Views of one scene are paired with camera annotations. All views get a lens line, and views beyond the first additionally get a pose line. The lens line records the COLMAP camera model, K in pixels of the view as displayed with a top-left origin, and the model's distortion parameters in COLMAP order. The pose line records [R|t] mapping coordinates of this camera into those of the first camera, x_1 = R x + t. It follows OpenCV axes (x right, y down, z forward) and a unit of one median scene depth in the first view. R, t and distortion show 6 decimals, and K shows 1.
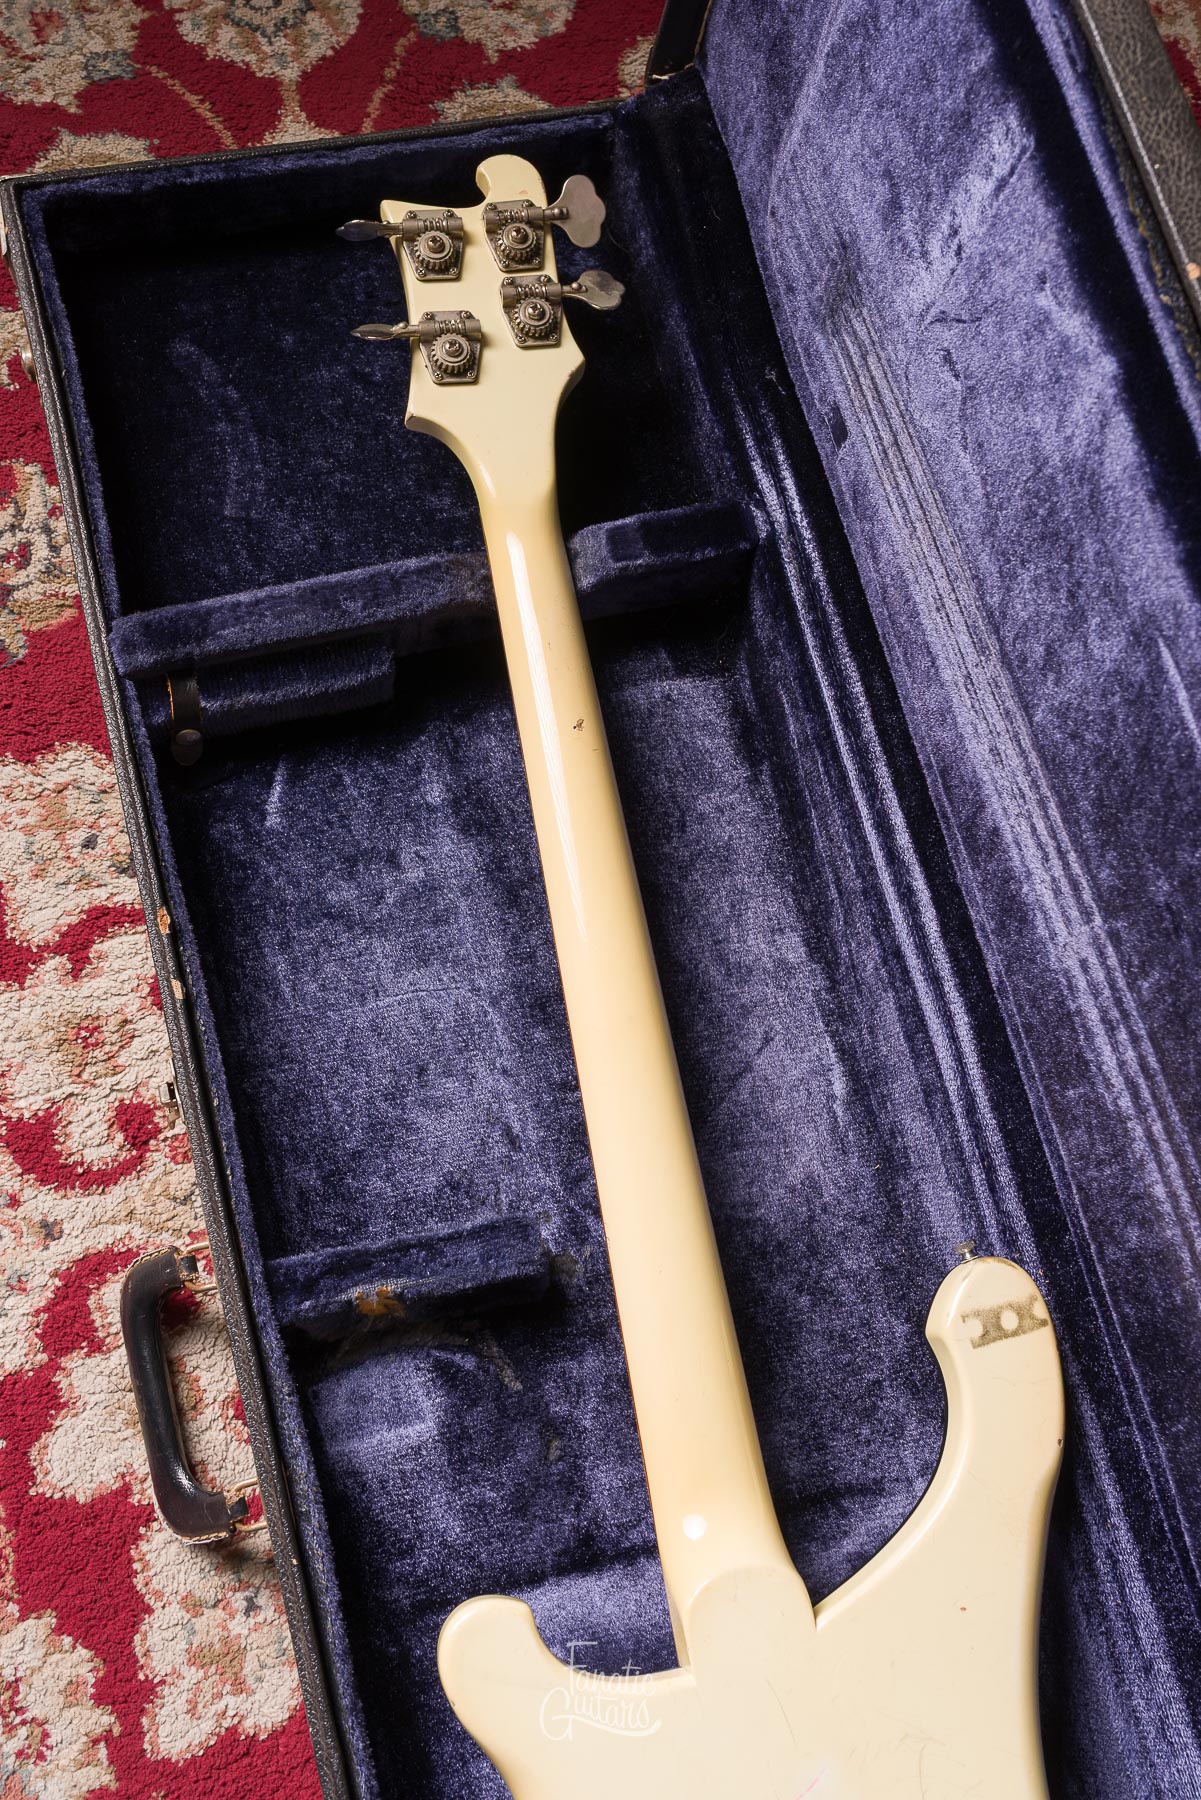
lens RADIAL K [[1727.4, 0, 601.1], [0, 1727.4, 900.3], [0, 0, 1]] dist [-0.000079, 0.004641]
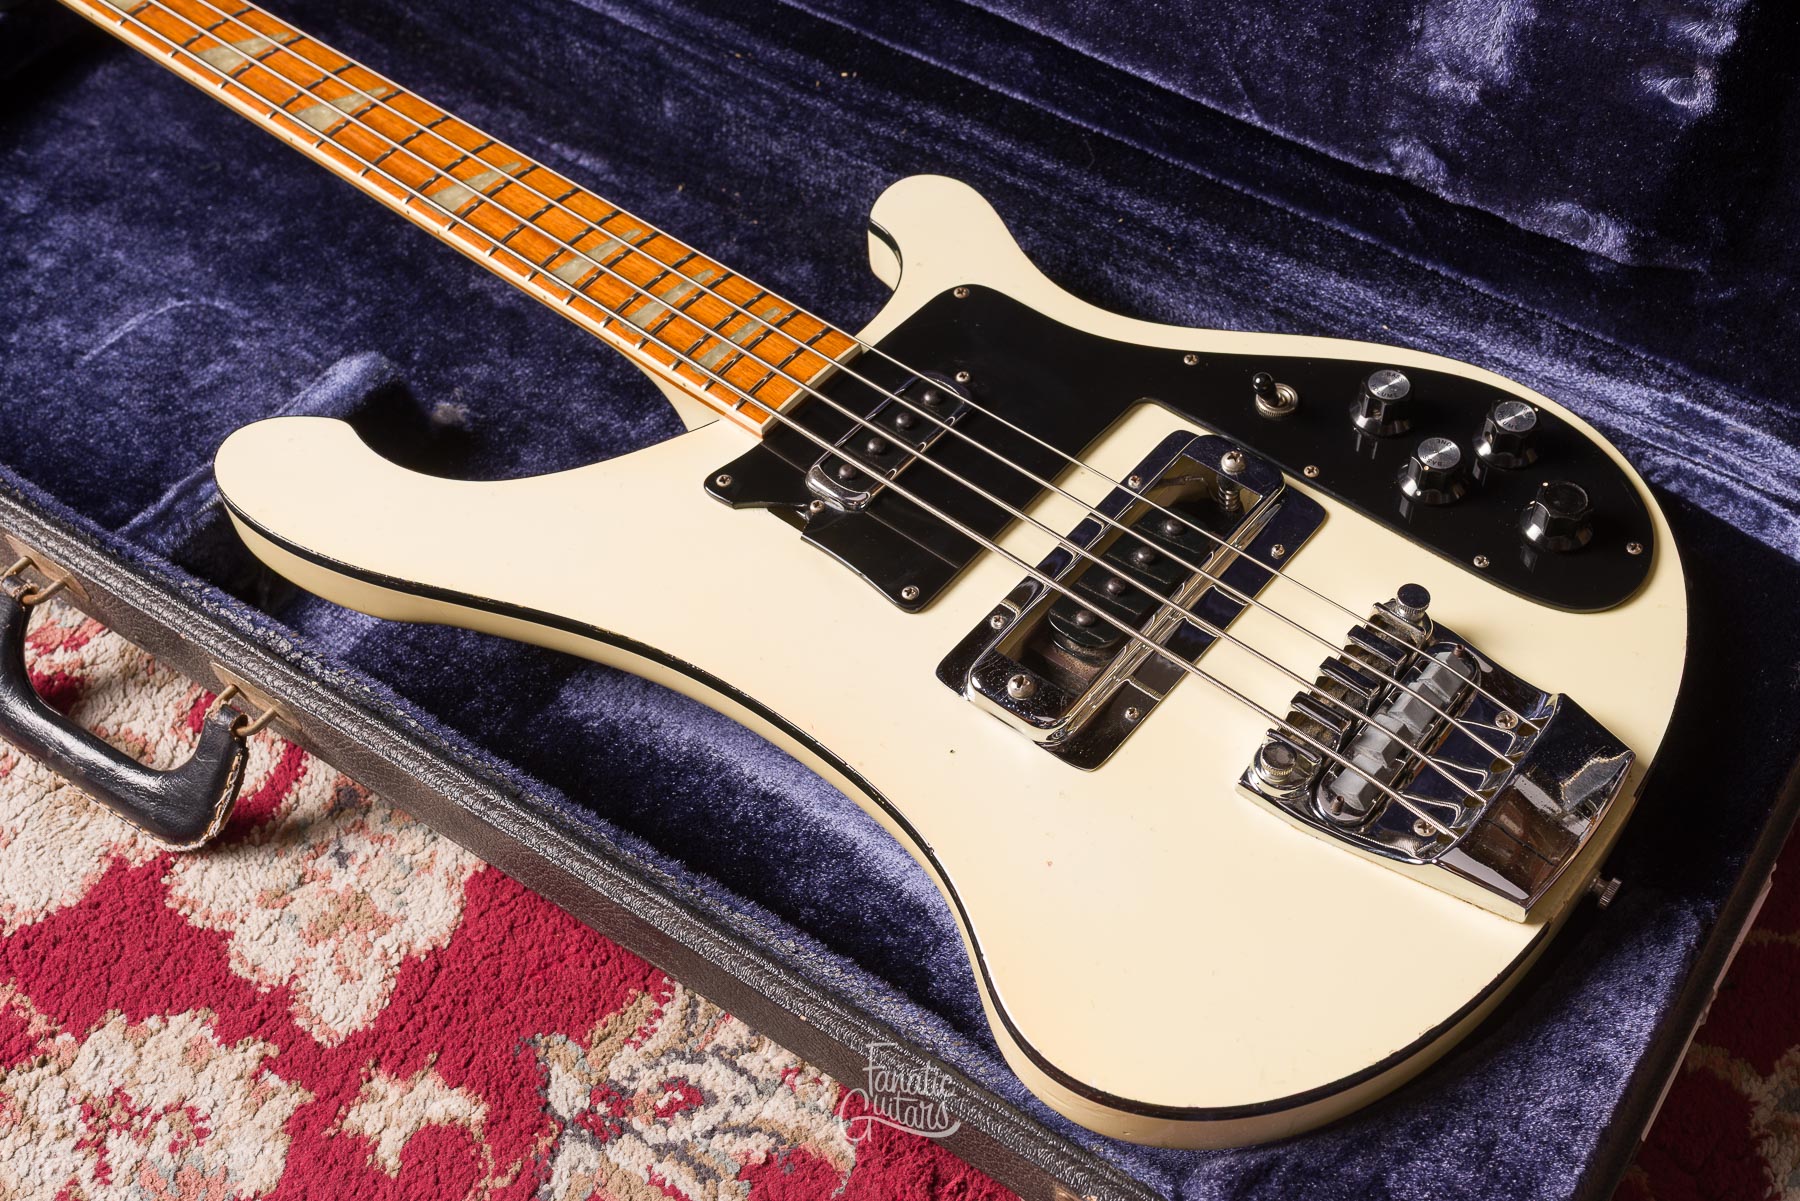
lens RADIAL K [[1995.2, 0, 1030.8], [0, 1995.2, 646.7], [0, 0, 1]] dist [0.004669, -0.008548]
pose [[0.733098, -0.600223, 0.319843, -0.186742], [0.670869, 0.715487, -0.194972, 0.656714], [-0.111817, 0.357506, 0.927193, 0.088721]]
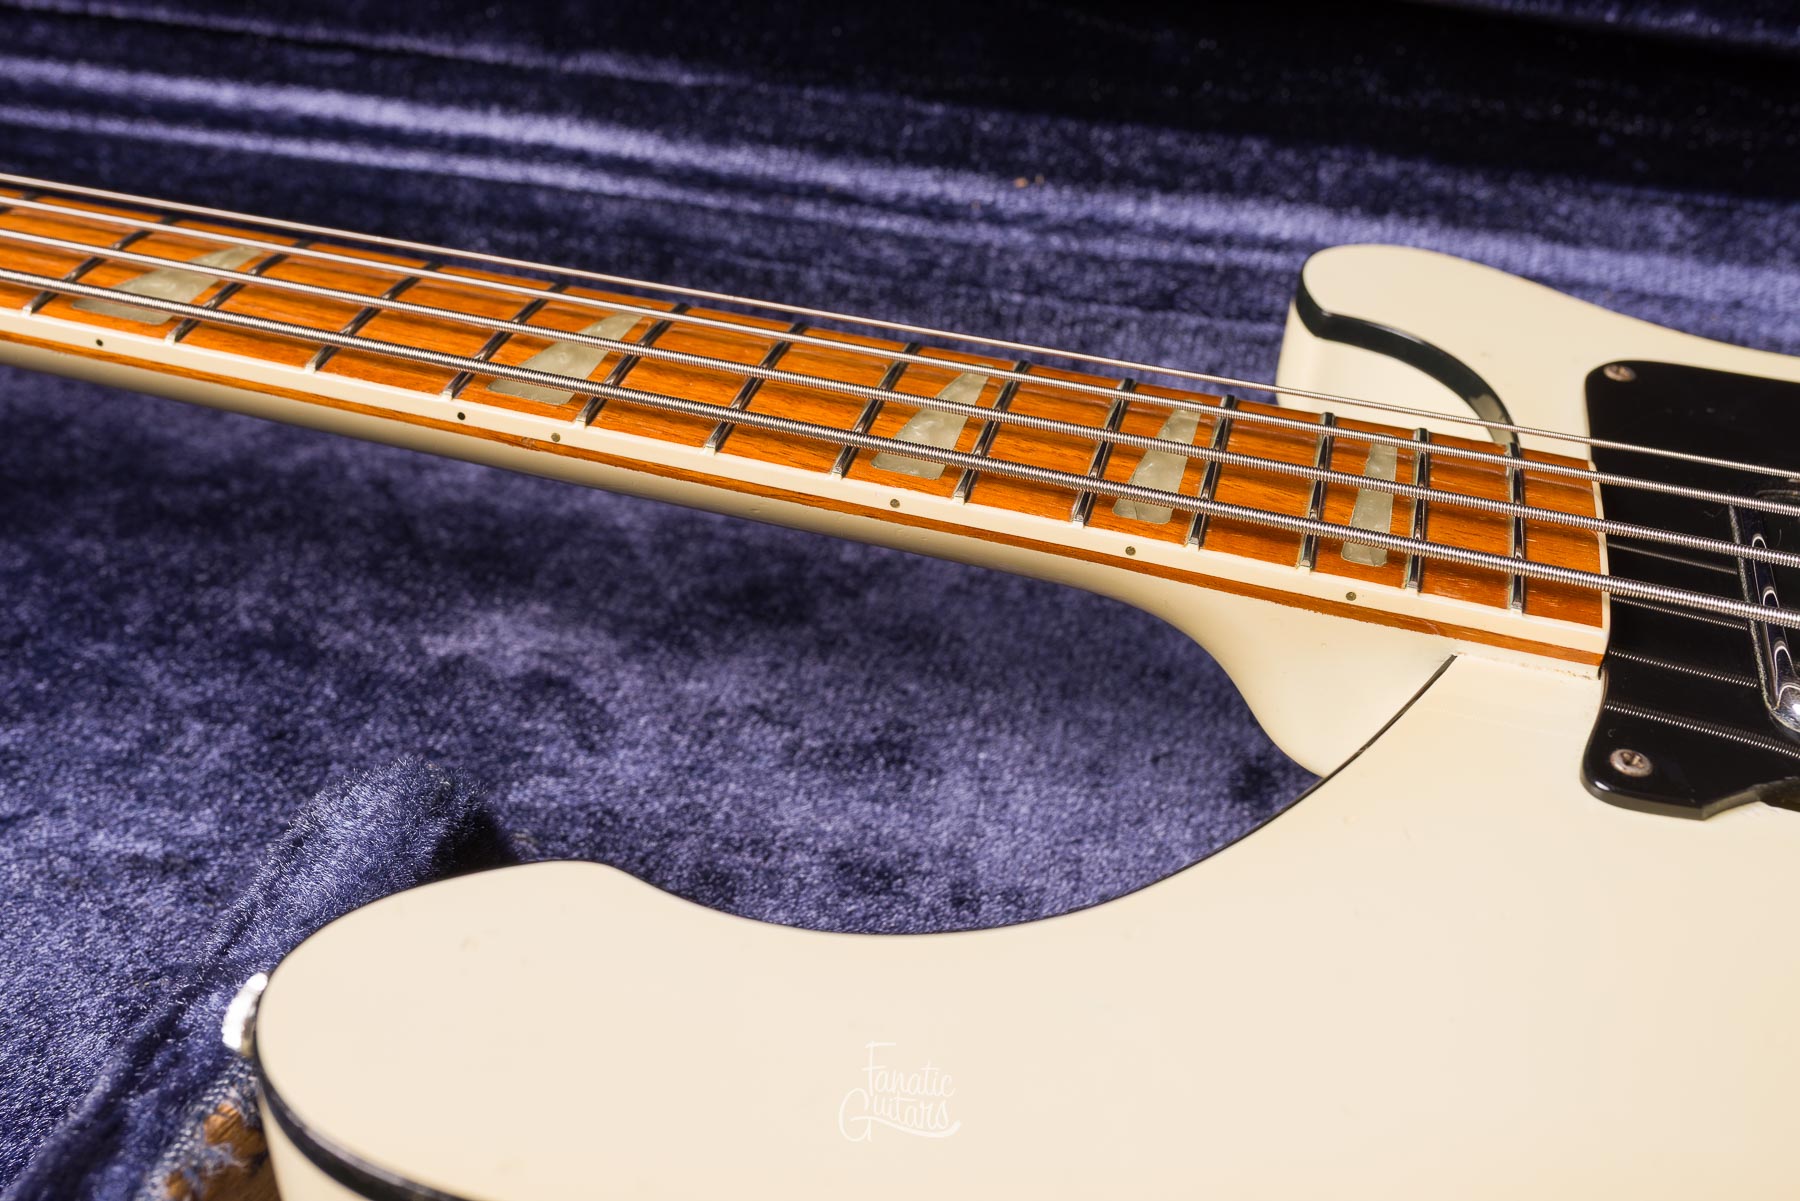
lens RADIAL K [[1801.1, 0, 896.6], [0, 1801.1, 602.4], [0, 0, 1]] dist [0.002092, 0.011304]
pose [[0.430964, -0.590948, 0.681946, -0.212375], [0.866269, 0.482560, -0.129281, 0.293447], [-0.252682, 0.646464, 0.719886, 0.627447]]
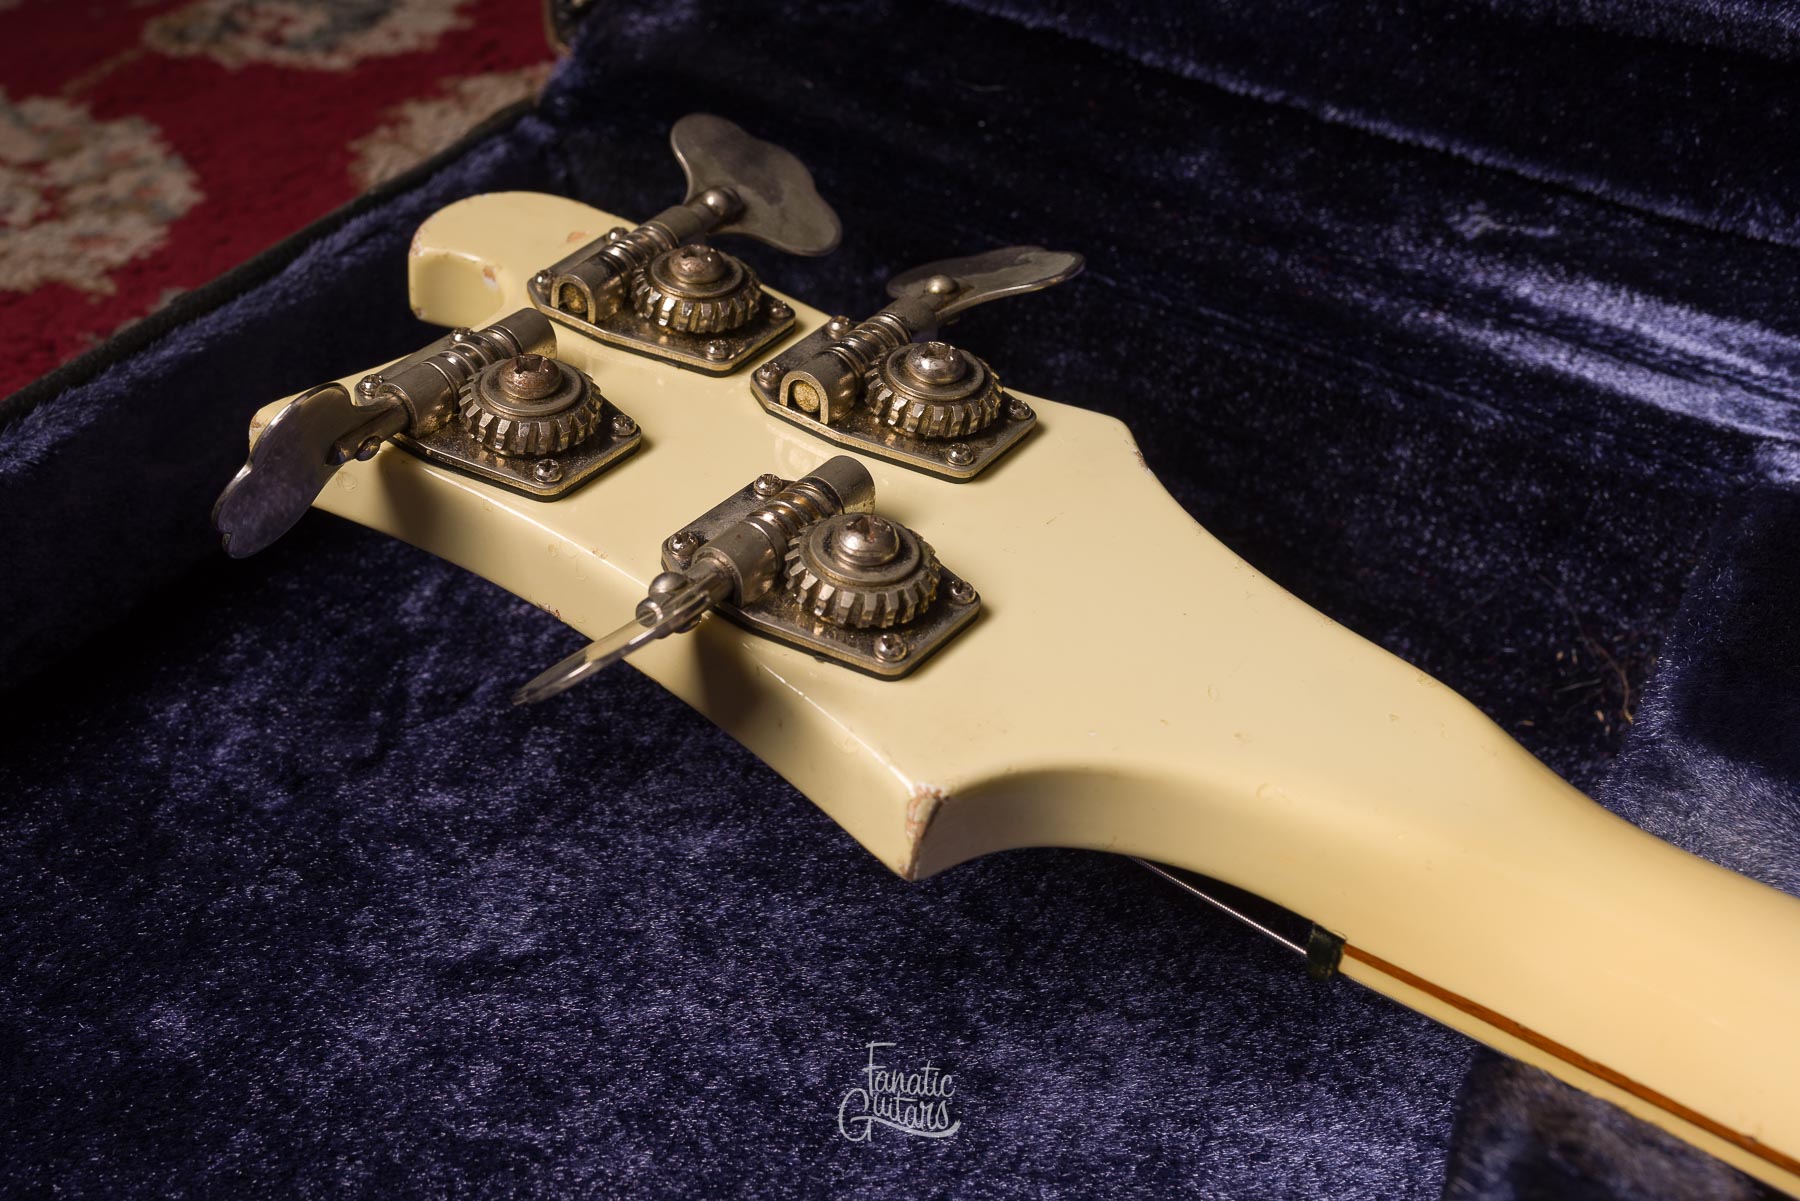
lens RADIAL K [[1866.1, 0, 899.3], [0, 1866.1, 600.7], [0, 0, 1]] dist [0.003179, 0.000940]
pose [[0.670320, -0.508135, 0.540805, -0.250732], [0.704317, 0.665146, -0.248027, -0.240962], [-0.233683, 0.547156, 0.803749, 0.775356]]
